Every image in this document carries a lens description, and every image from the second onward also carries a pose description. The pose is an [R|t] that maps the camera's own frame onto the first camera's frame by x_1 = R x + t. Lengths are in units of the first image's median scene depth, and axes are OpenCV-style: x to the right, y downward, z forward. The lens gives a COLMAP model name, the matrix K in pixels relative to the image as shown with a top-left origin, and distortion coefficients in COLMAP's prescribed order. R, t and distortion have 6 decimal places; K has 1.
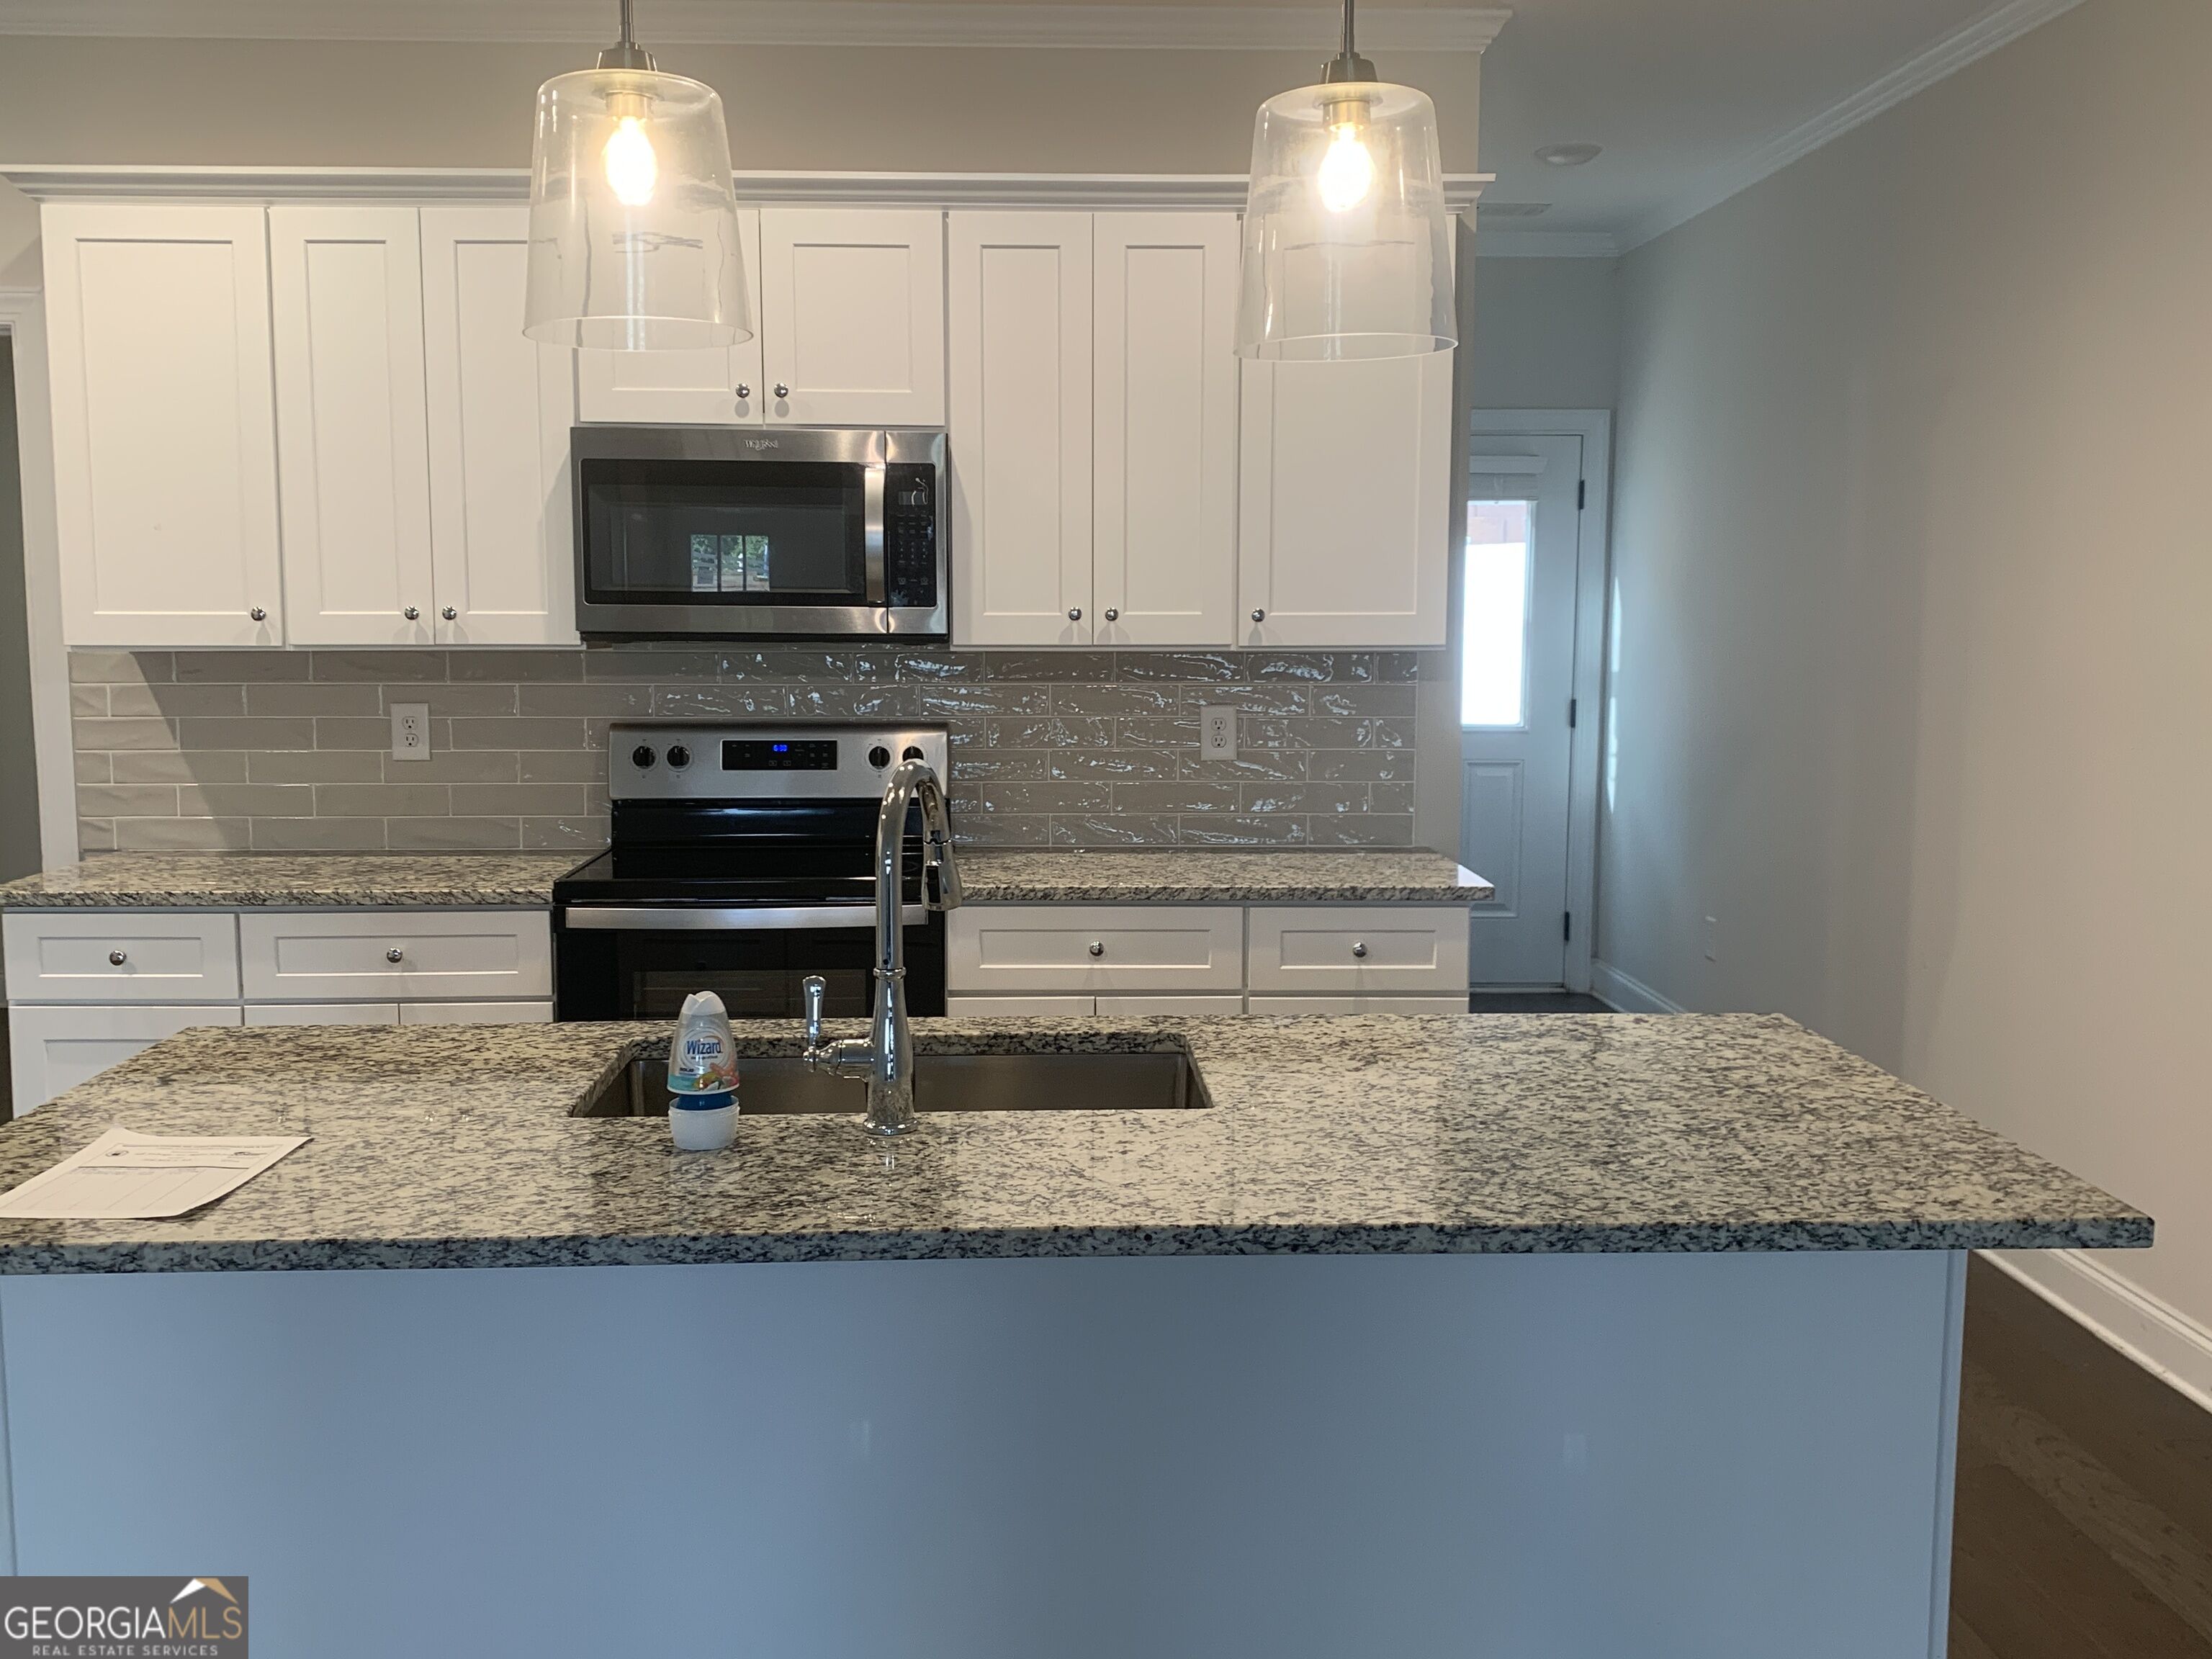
lens RADIAL K [[1996.0, 0, 1104.4], [0, 1996.0, 848.8], [0, 0, 1]] dist [0.088395, -0.118638]
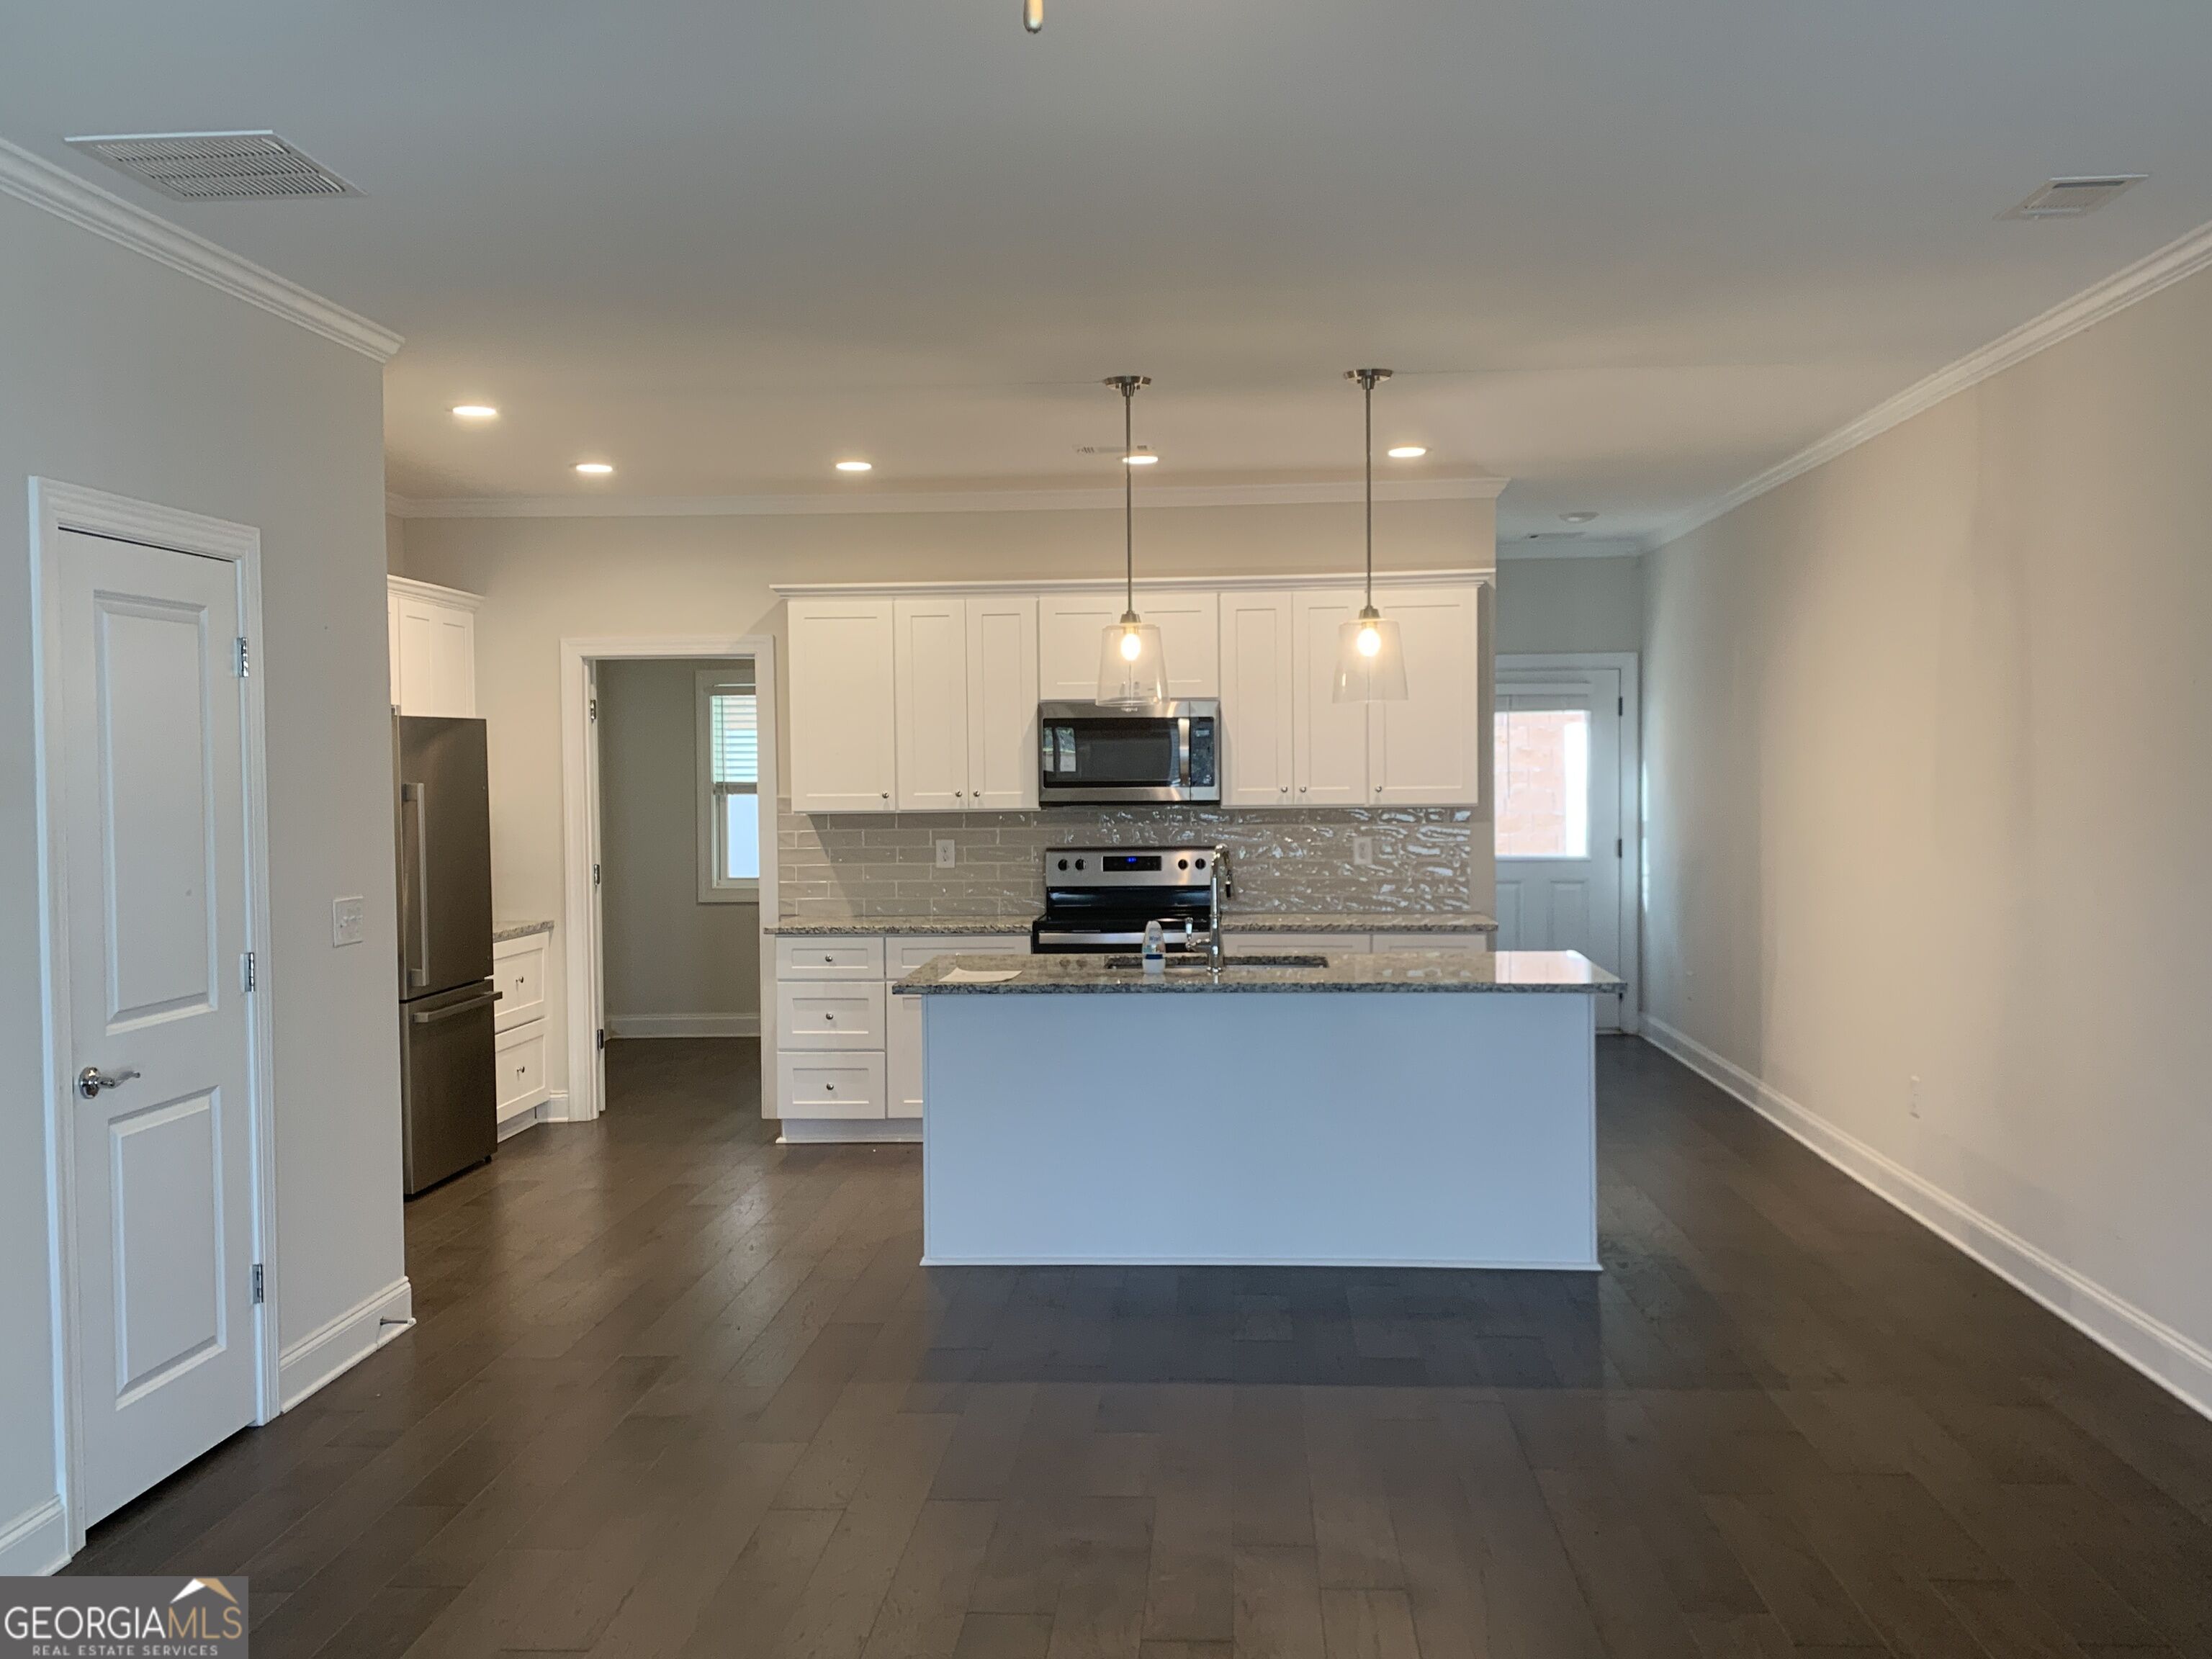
lens RADIAL K [[1996.0, 0, 1092.0], [0, 1996.0, 833.1], [0, 0, 1]] dist [0.088395, -0.118638]
pose [[0.992825, -0.008483, -0.119275, 0.030996], [-0.002326, 0.995922, -0.090190, 0.101833], [0.119554, 0.089821, 0.988756, -0.952939]]
